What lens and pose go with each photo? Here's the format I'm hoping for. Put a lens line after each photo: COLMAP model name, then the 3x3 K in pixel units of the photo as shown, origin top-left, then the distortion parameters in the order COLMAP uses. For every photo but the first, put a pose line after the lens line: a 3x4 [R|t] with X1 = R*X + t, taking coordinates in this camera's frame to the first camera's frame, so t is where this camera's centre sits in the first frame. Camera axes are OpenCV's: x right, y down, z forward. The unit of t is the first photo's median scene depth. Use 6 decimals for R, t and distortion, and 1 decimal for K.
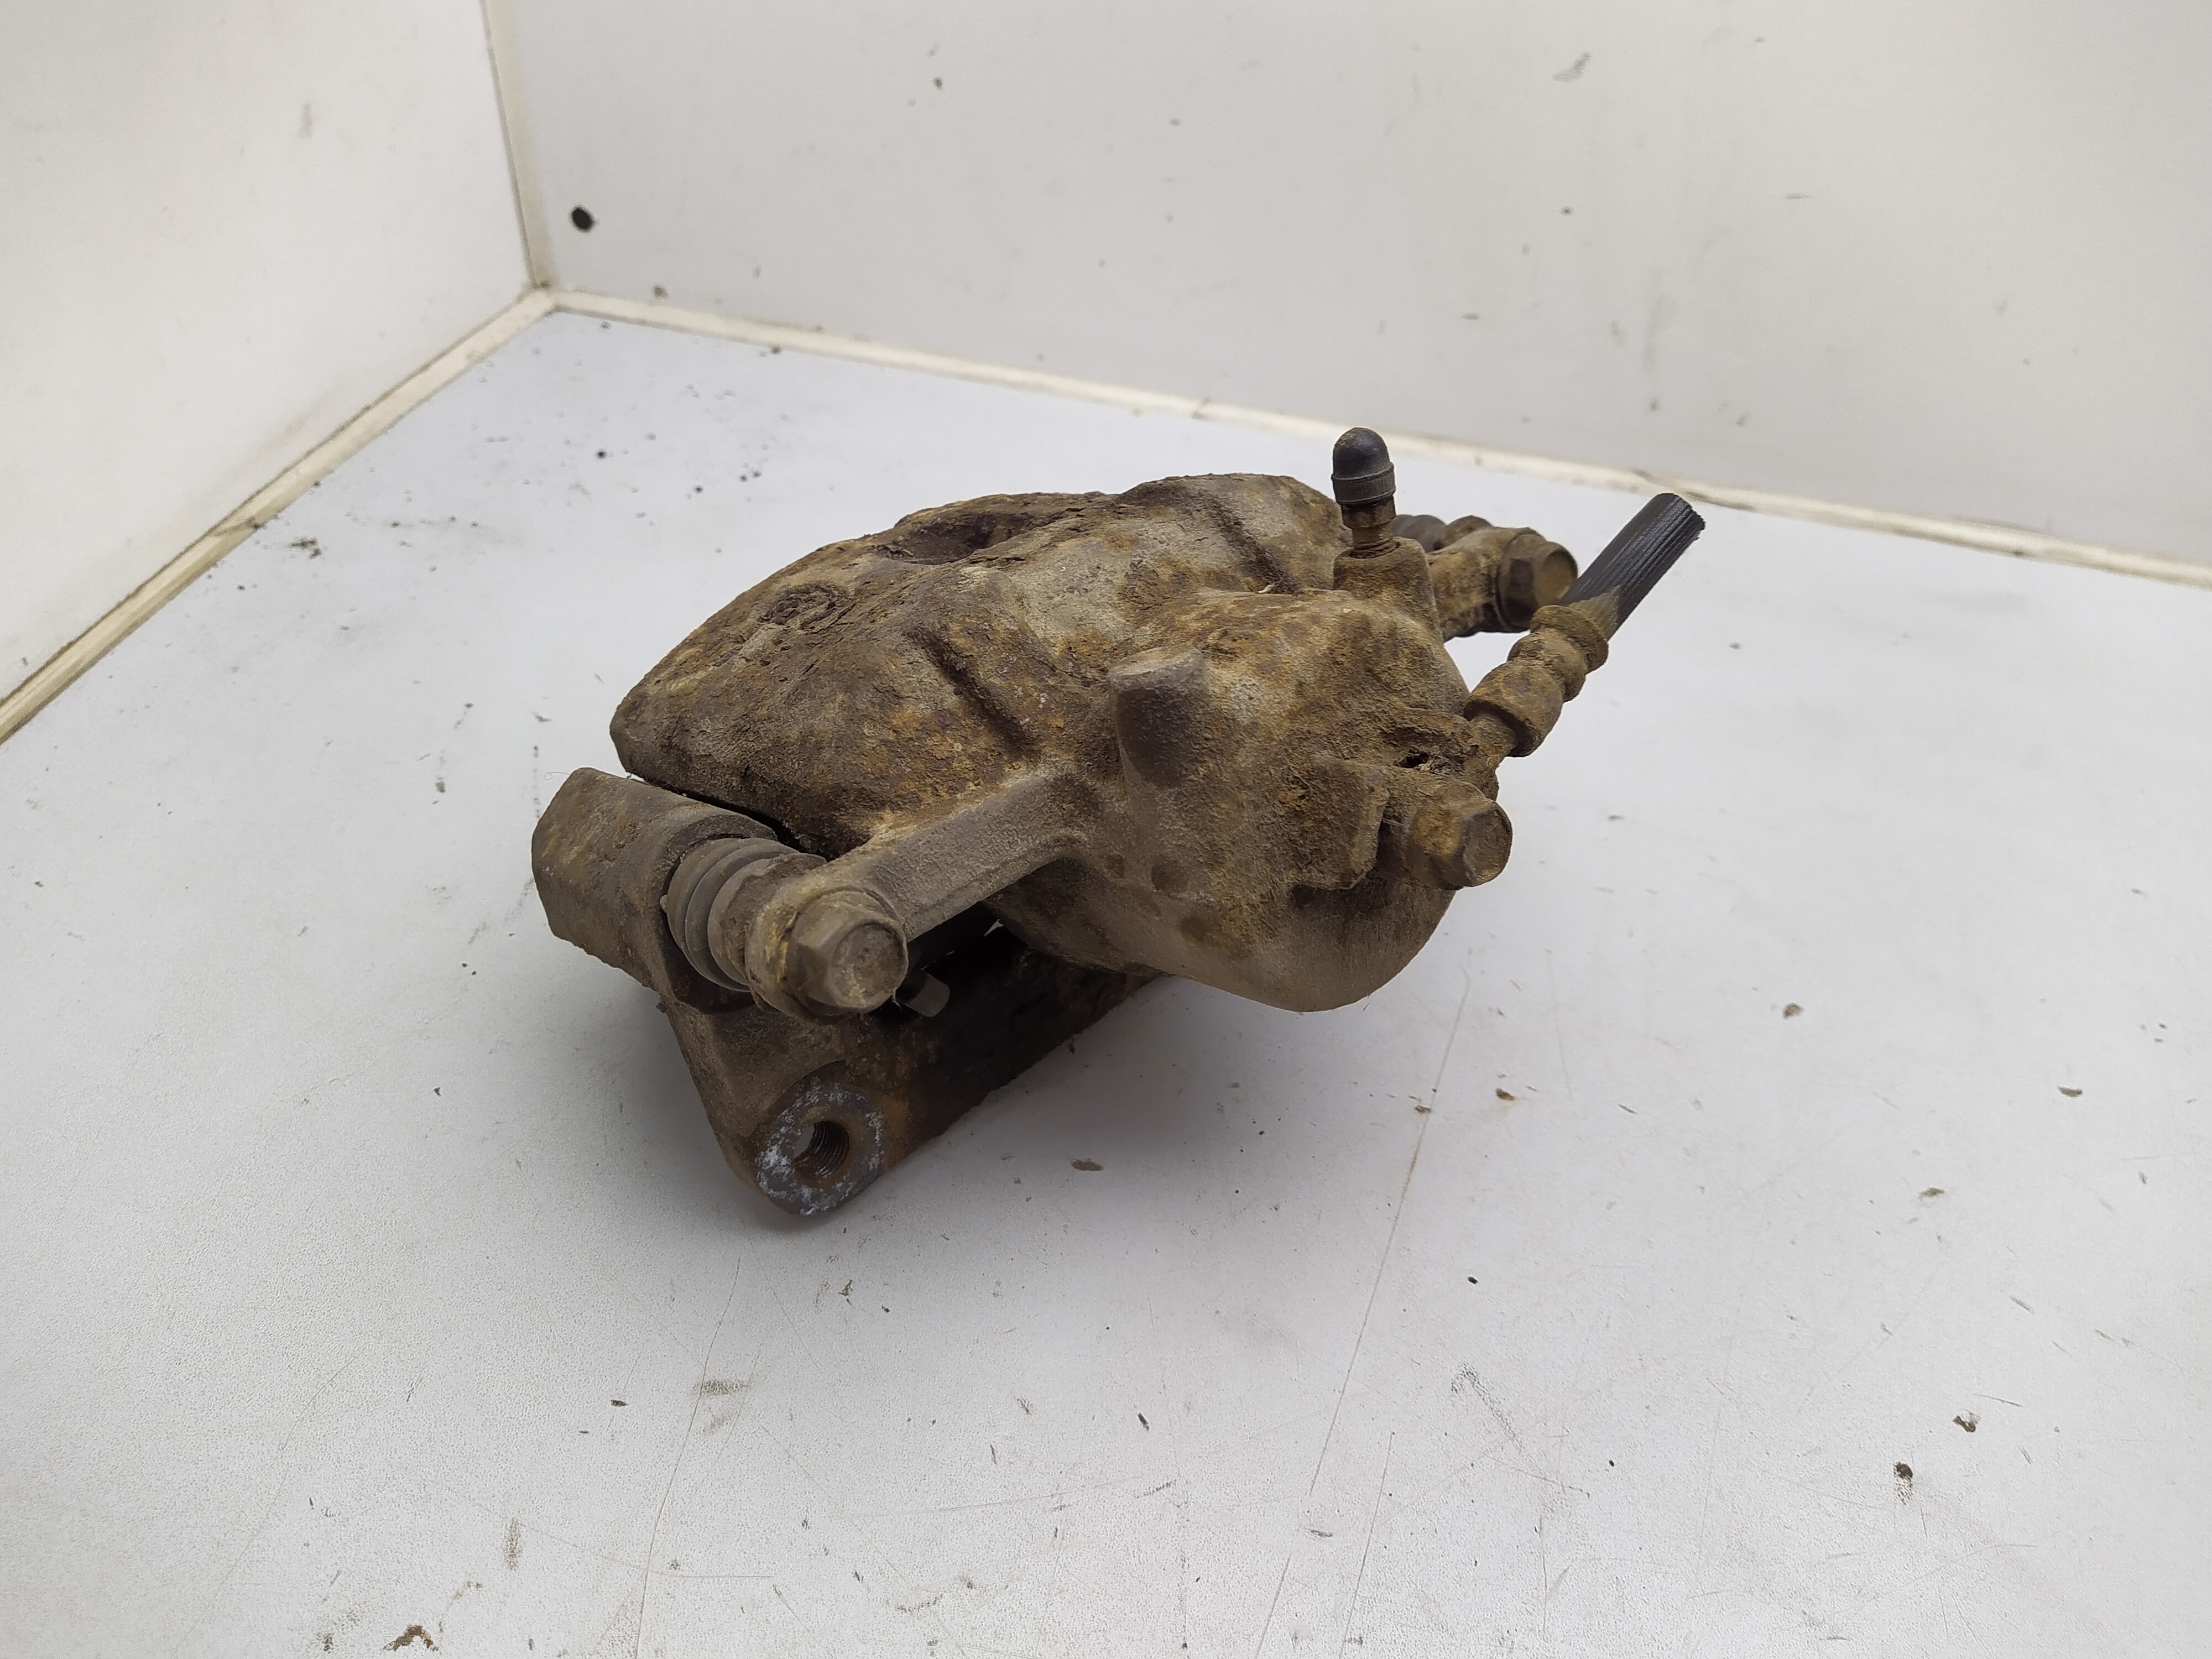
lens RADIAL K [[1560.1, 0, 1119.1], [0, 1560.1, 823.9], [0, 0, 1]] dist [0.033774, -0.112867]
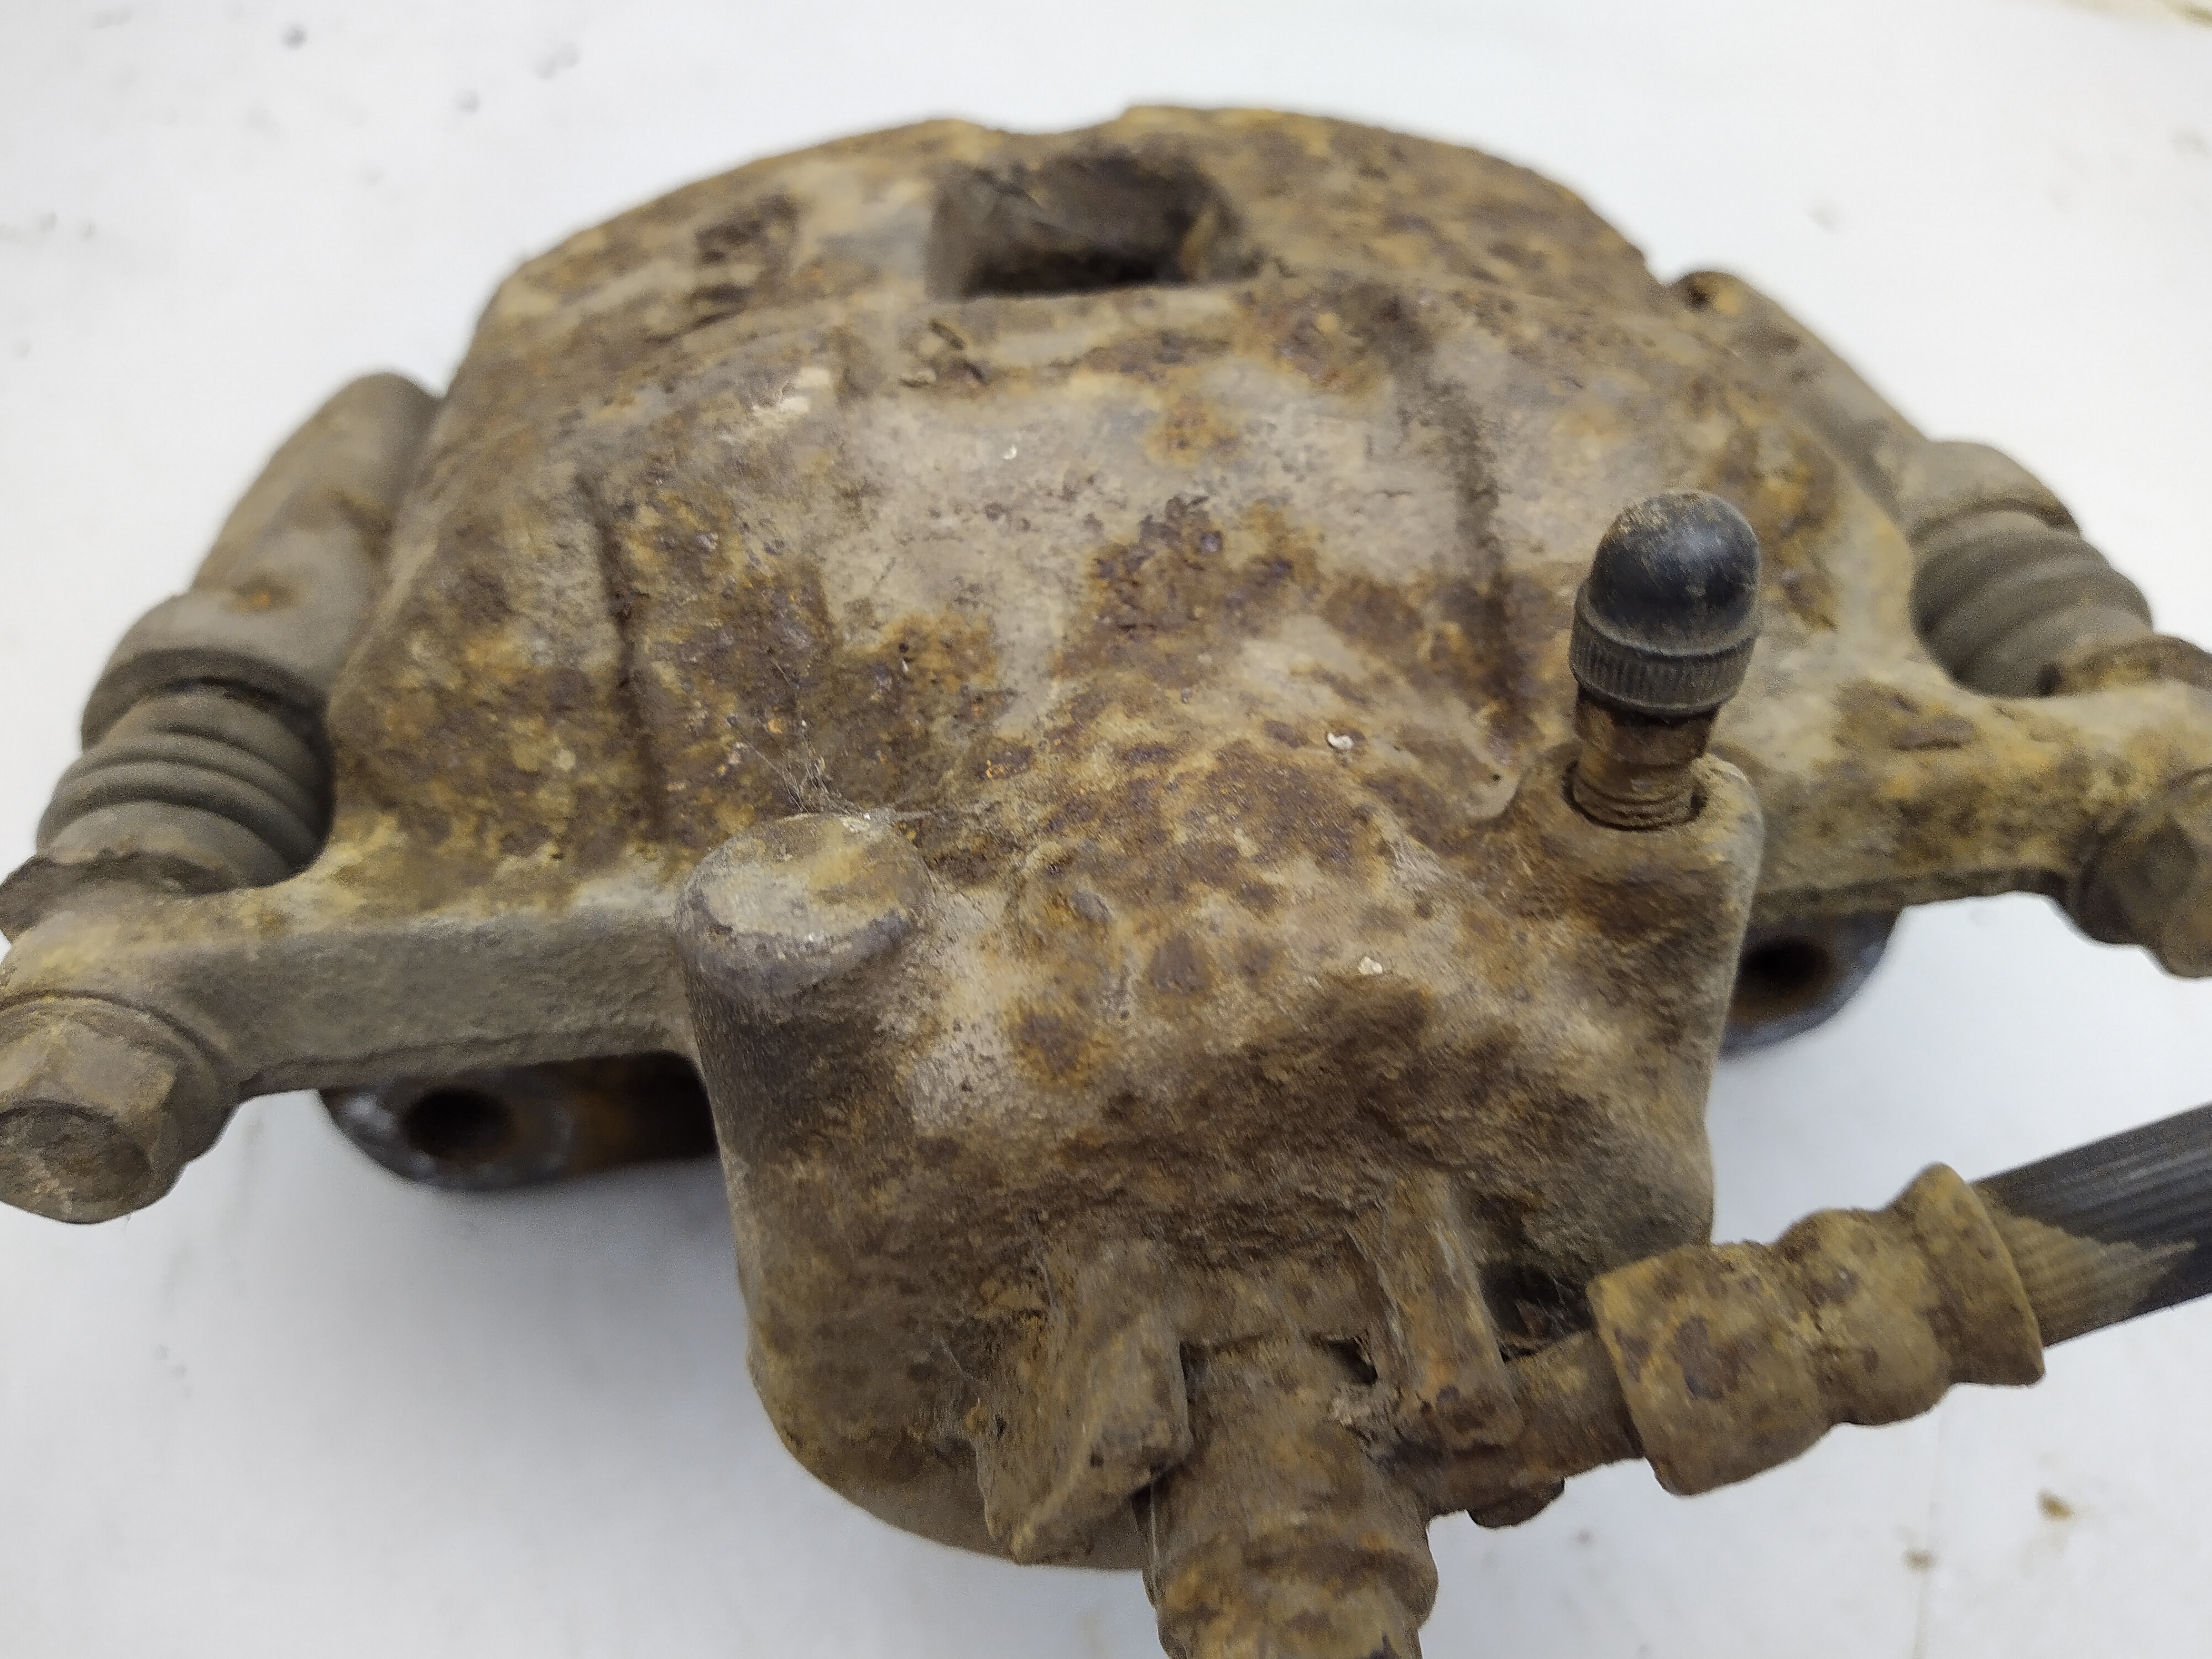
lens RADIAL K [[1794.8, 0, 1106.0], [0, 1794.8, 829.5], [0, 0, 1]] dist [-0.029723, -0.005127]
pose [[0.823250, 0.486756, -0.292110, 0.243034], [-0.367129, 0.848992, 0.380037, -0.362909], [0.432985, -0.205623, 0.877635, 0.727289]]
